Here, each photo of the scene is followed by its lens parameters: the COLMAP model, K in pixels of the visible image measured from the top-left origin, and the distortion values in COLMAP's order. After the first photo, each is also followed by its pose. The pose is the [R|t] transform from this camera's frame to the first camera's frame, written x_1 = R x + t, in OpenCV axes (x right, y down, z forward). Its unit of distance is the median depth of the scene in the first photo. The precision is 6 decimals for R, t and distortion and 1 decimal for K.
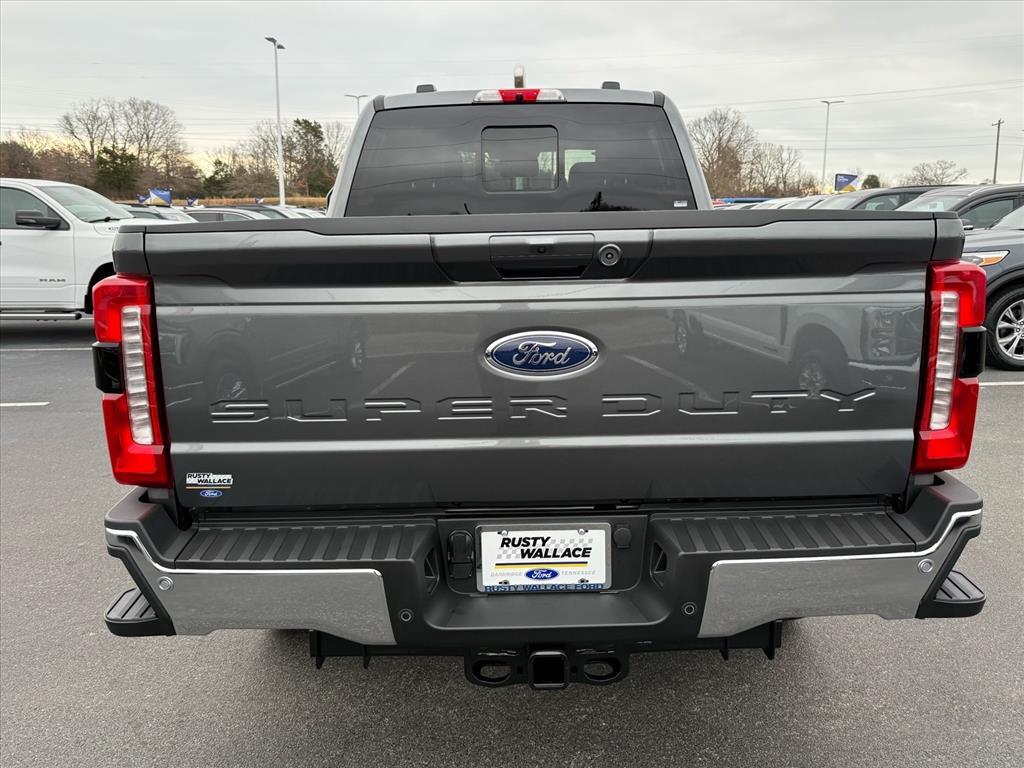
lens RADIAL K [[809.6, 0, 517.2], [0, 809.6, 388.3], [0, 0, 1]] dist [0.007672, -0.000035]
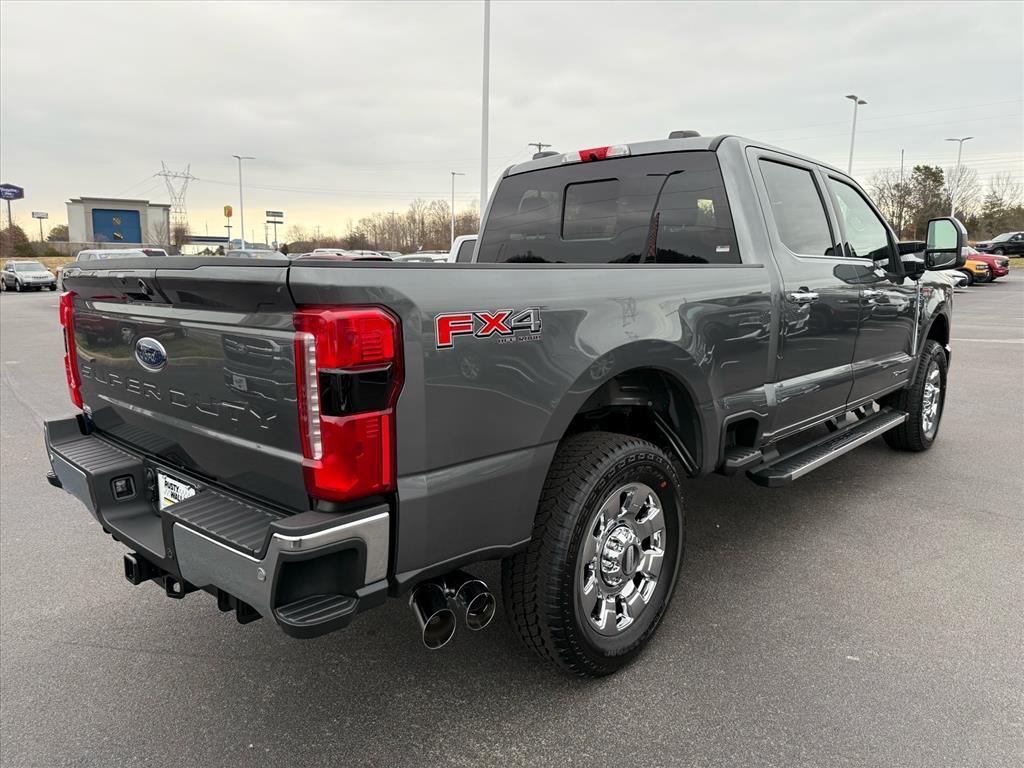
lens RADIAL K [[726.4, 0, 512.0], [0, 726.4, 385.3], [0, 0, 1]] dist [-0.001728, -0.002111]
pose [[0.728880, 0.117284, -0.674521, 0.630607], [-0.142827, 0.989589, 0.017731, -0.047497], [0.669578, 0.083416, 0.738043, 0.211700]]
